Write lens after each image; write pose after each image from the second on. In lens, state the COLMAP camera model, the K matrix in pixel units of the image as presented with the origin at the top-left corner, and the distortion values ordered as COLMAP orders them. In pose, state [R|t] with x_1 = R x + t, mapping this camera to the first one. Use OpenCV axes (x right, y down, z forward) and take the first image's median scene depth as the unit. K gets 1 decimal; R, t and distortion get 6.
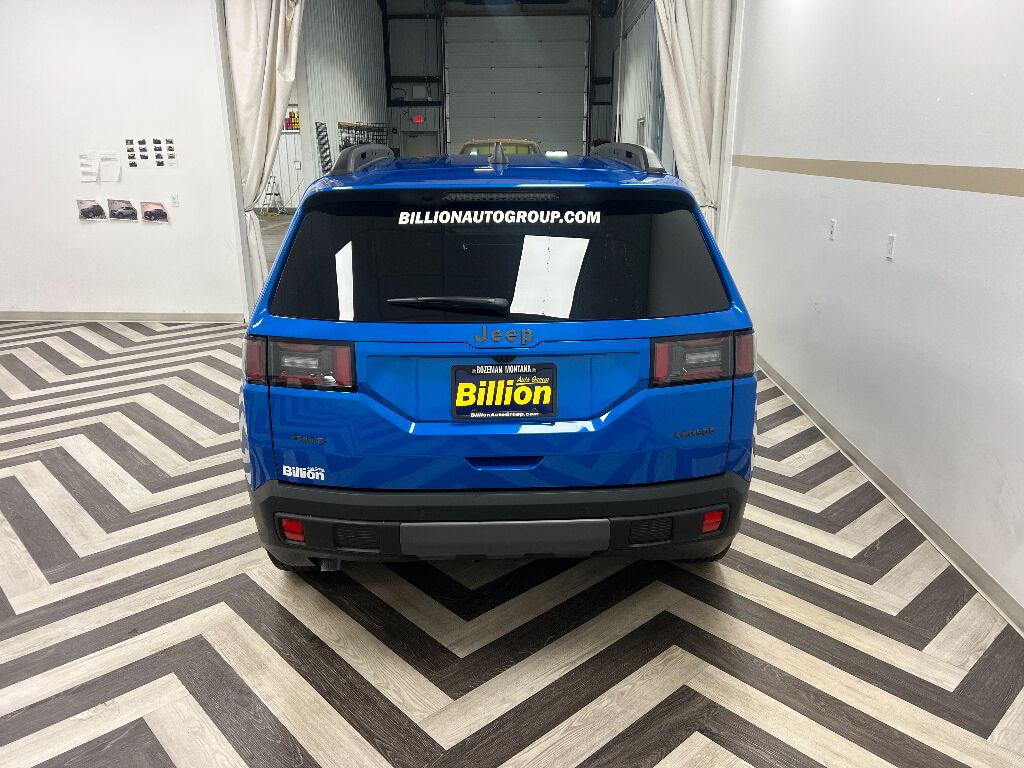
lens RADIAL K [[777.6, 0, 511.3], [0, 777.6, 414.4], [0, 0, 1]] dist [0.043507, -0.068425]
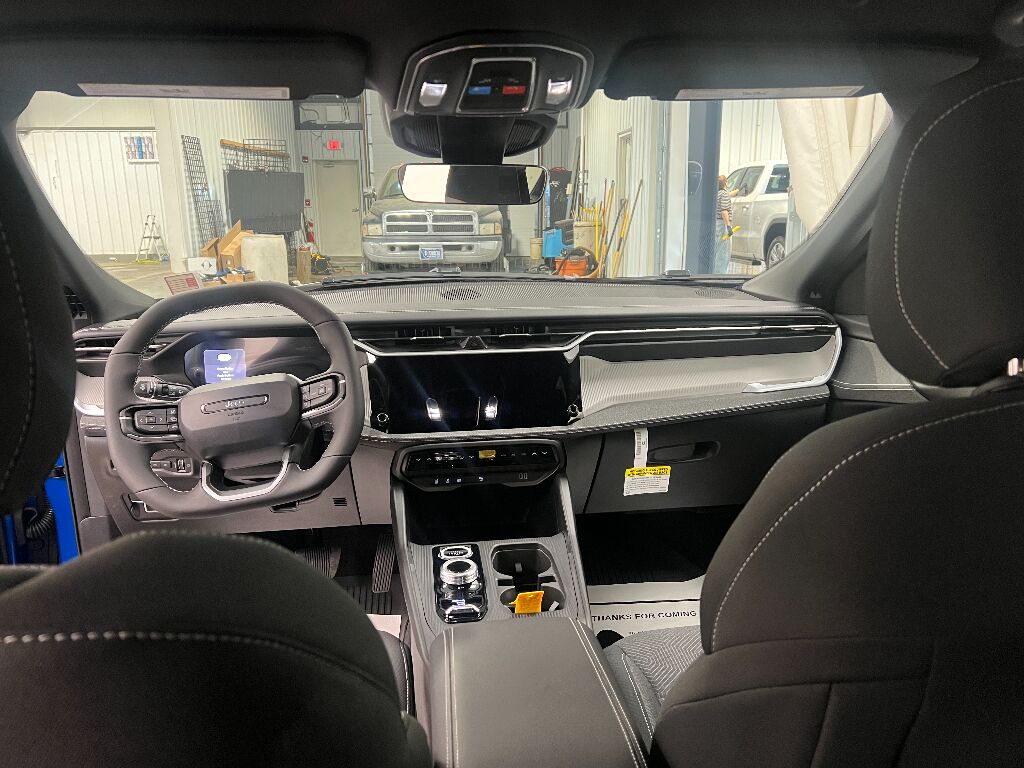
lens RADIAL K [[777.6, 0, 511.3], [0, 777.6, 414.4], [0, 0, 1]] dist [0.043507, -0.068425]
pose [[0.996277, -0.026165, 0.082149, -0.009058], [0.030770, 0.997995, -0.055302, -0.046658], [-0.080537, 0.057624, 0.995085, 0.189324]]
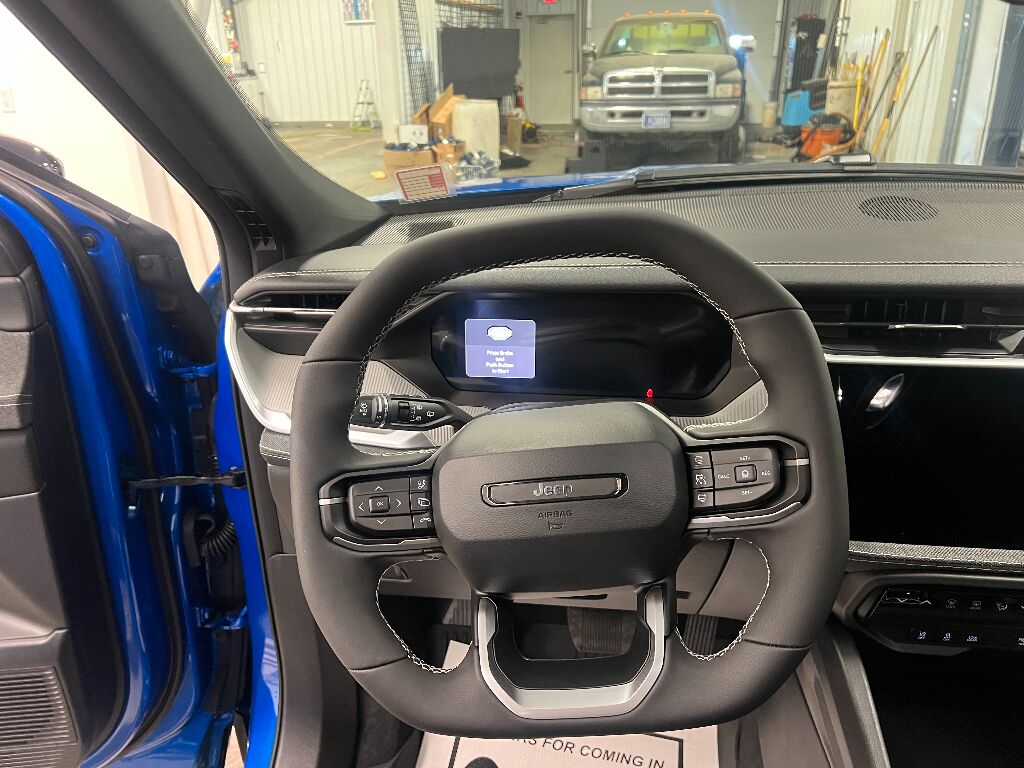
lens RADIAL K [[777.6, 0, 511.3], [0, 777.6, 414.4], [0, 0, 1]] dist [0.043507, -0.068425]
pose [[0.986741, 0.050815, -0.154146, -0.019258], [-0.035267, 0.994162, 0.101974, -0.054239], [0.158428, -0.095185, 0.982772, 0.215514]]
